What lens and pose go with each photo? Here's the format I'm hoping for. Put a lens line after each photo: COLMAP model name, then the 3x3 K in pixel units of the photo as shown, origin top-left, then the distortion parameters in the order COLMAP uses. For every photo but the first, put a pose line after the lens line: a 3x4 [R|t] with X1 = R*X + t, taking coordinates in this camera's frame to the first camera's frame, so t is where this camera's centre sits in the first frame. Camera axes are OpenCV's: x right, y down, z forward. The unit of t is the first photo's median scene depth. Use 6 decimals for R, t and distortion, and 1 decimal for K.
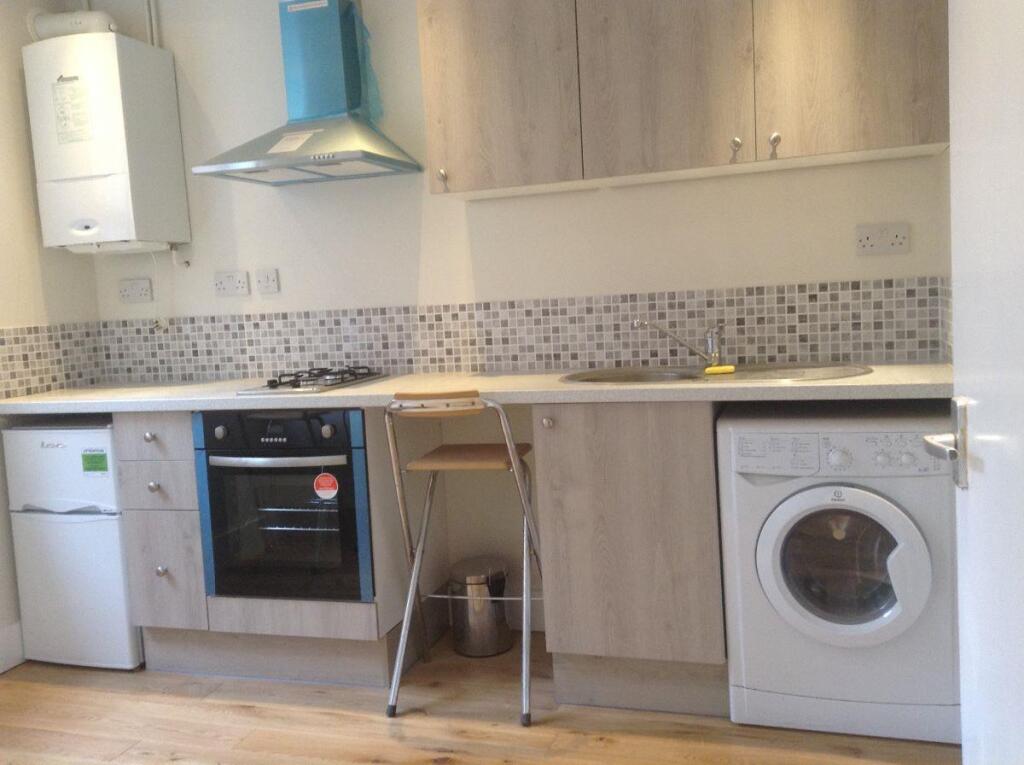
lens RADIAL K [[971.1, 0, 508.0], [0, 971.1, 379.3], [0, 0, 1]] dist [0.201638, -0.346469]
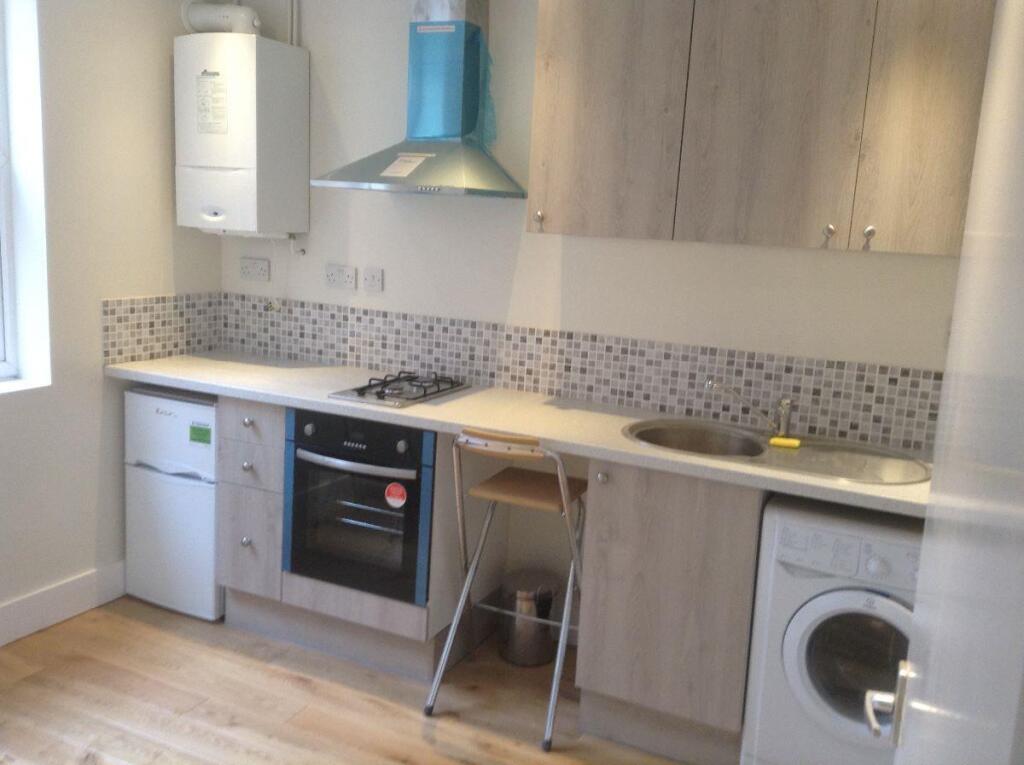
lens RADIAL K [[971.1, 0, 508.0], [0, 971.1, 379.3], [0, 0, 1]] dist [0.201638, -0.346469]
pose [[0.983878, 0.134408, -0.117979, 0.043932], [-0.123966, 0.988030, 0.091810, -0.124729], [0.128907, -0.075704, 0.988763, -0.036540]]
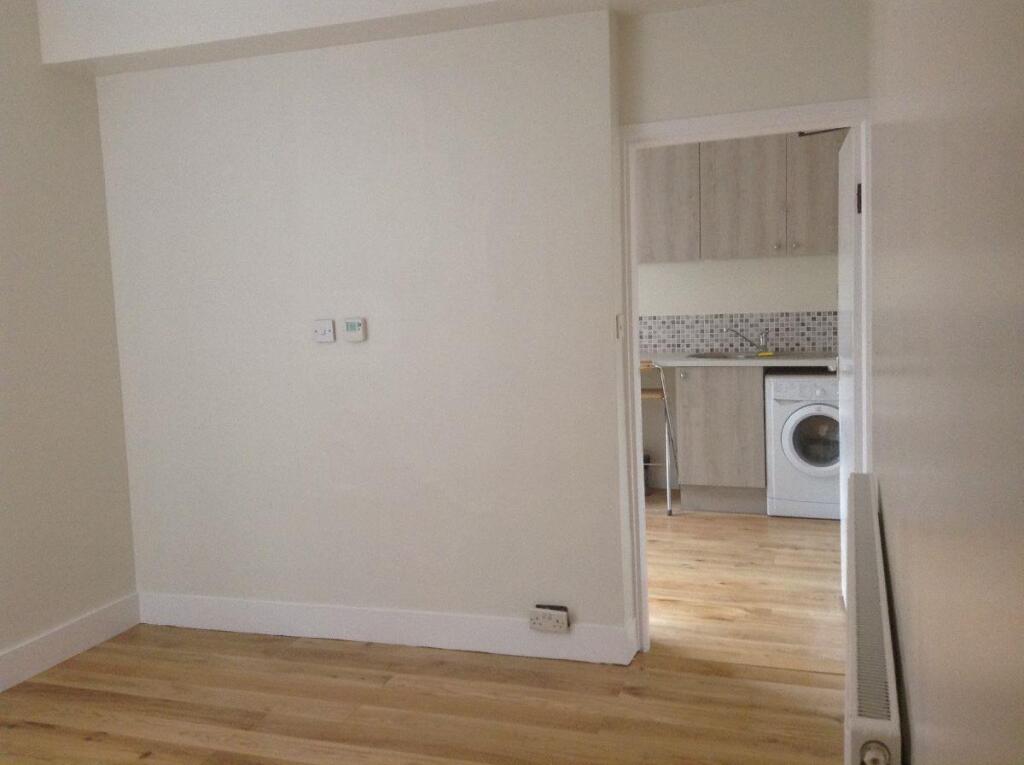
lens RADIAL K [[971.1, 0, 508.0], [0, 971.1, 379.3], [0, 0, 1]] dist [0.201638, -0.346469]
pose [[0.999253, 0.025923, -0.028656, -0.243134], [-0.025867, 0.999663, 0.002325, 0.049871], [0.028707, -0.001582, 0.999587, -0.989095]]
